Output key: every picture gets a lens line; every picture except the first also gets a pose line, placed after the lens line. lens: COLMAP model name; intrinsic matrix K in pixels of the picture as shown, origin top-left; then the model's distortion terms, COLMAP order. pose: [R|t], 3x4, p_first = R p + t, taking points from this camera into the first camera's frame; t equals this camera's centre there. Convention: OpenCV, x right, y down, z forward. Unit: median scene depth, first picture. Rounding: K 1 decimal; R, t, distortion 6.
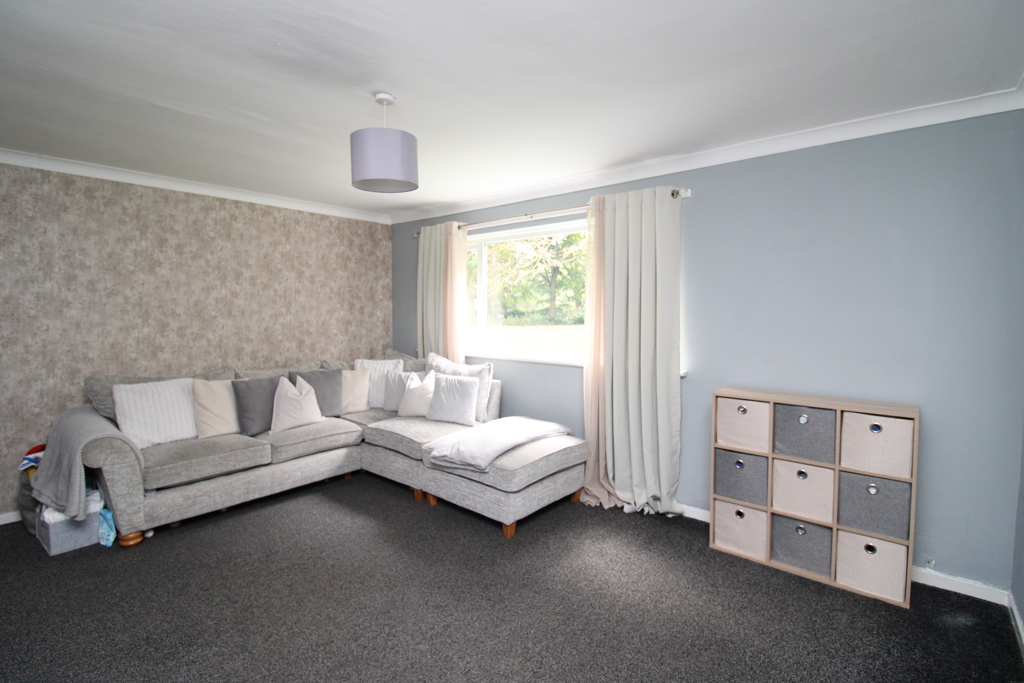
lens RADIAL K [[473.6, 0, 510.9], [0, 473.6, 328.1], [0, 0, 1]] dist [0.001058, -0.014791]
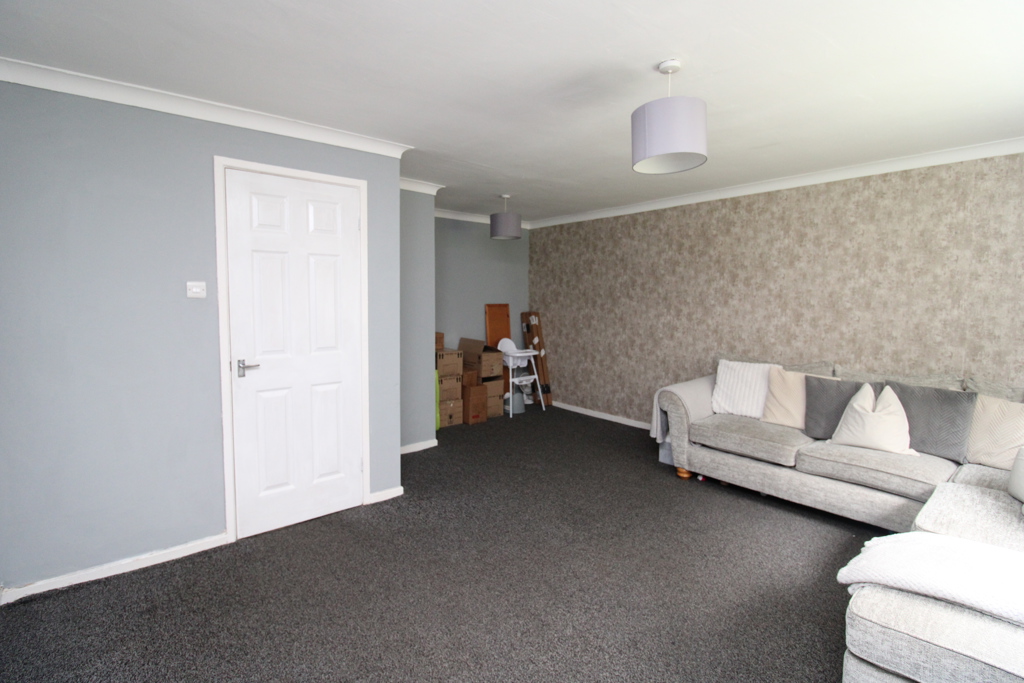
lens RADIAL K [[473.6, 0, 510.9], [0, 473.6, 328.1], [0, 0, 1]] dist [0.001058, -0.014791]
pose [[-0.167973, 0.058680, -0.984044, 0.423017], [-0.040732, 0.996961, 0.066403, -0.021593], [0.984950, 0.051236, -0.165073, 0.532348]]
